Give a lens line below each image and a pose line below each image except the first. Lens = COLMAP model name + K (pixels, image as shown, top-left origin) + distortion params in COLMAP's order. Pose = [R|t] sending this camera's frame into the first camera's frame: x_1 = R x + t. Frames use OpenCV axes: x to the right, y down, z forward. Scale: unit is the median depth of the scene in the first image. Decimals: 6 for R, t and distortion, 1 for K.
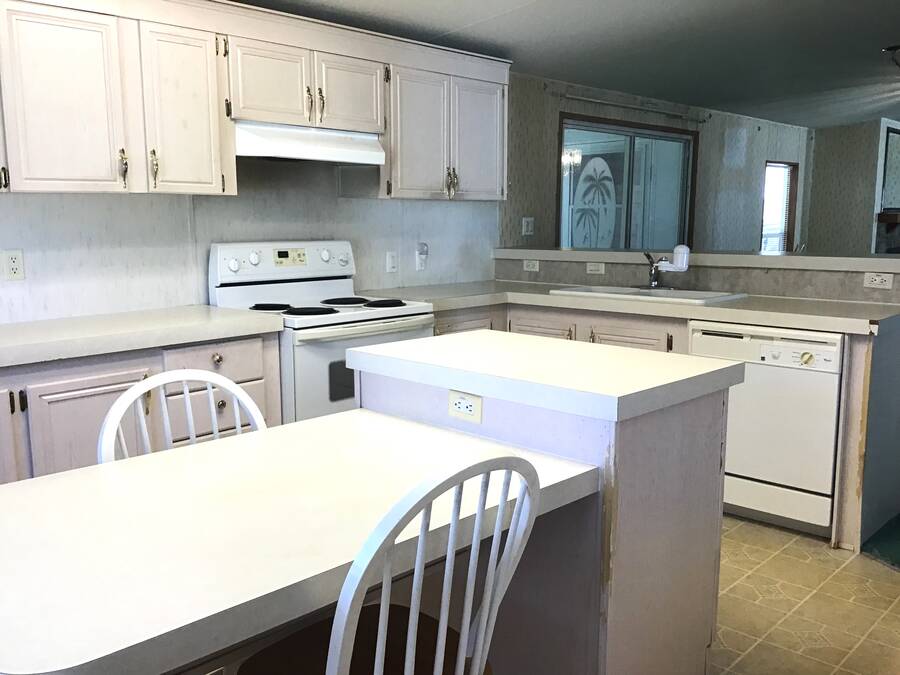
lens RADIAL K [[822.4, 0, 450.0], [0, 822.4, 337.5], [0, 0, 1]] dist [0.117253, -0.208628]
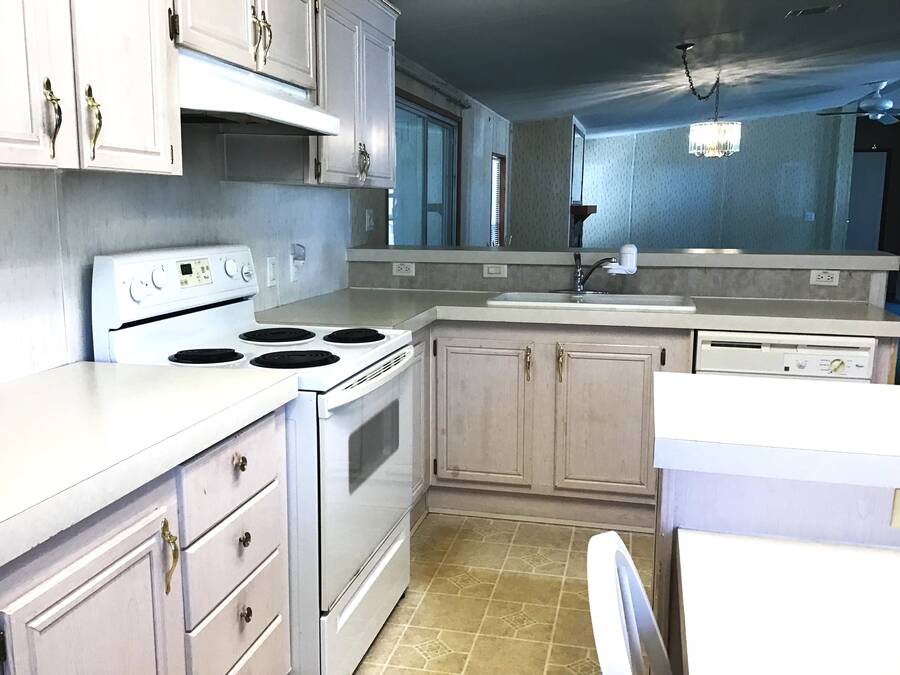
lens RADIAL K [[822.4, 0, 450.0], [0, 822.4, 337.5], [0, 0, 1]] dist [0.117253, -0.208628]
pose [[0.860001, -0.073919, 0.504911, -0.358721], [0.065452, 0.997259, 0.034516, -0.057700], [-0.506078, 0.003364, 0.862481, 0.351635]]
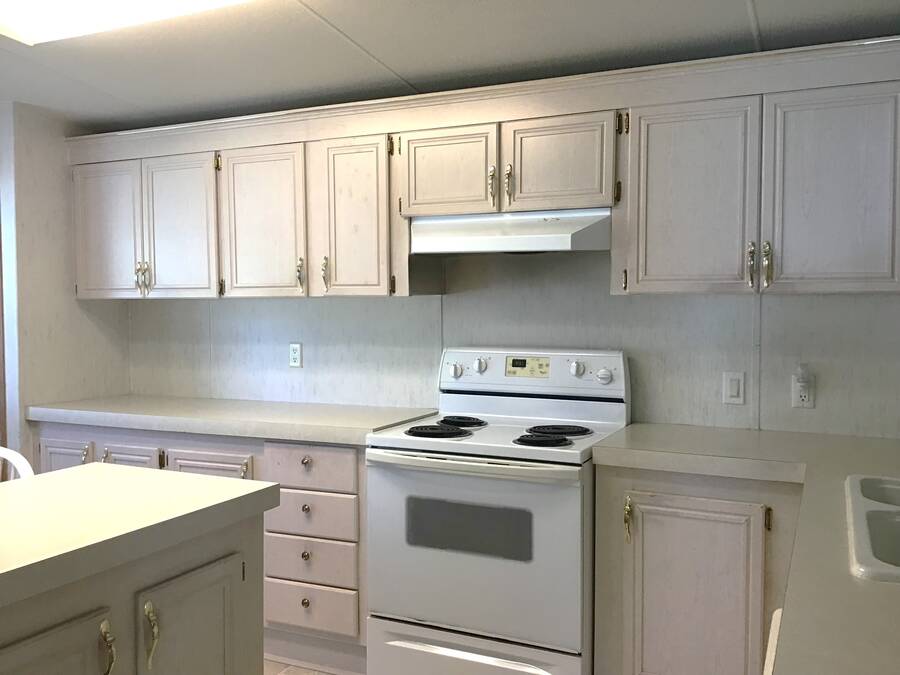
lens RADIAL K [[822.4, 0, 450.0], [0, 822.4, 337.5], [0, 0, 1]] dist [0.117253, -0.208628]
pose [[0.319602, 0.039474, -0.946729, 0.571338], [-0.141055, 0.989982, -0.006341, -0.112539], [0.936994, 0.135567, 0.321968, 0.671576]]
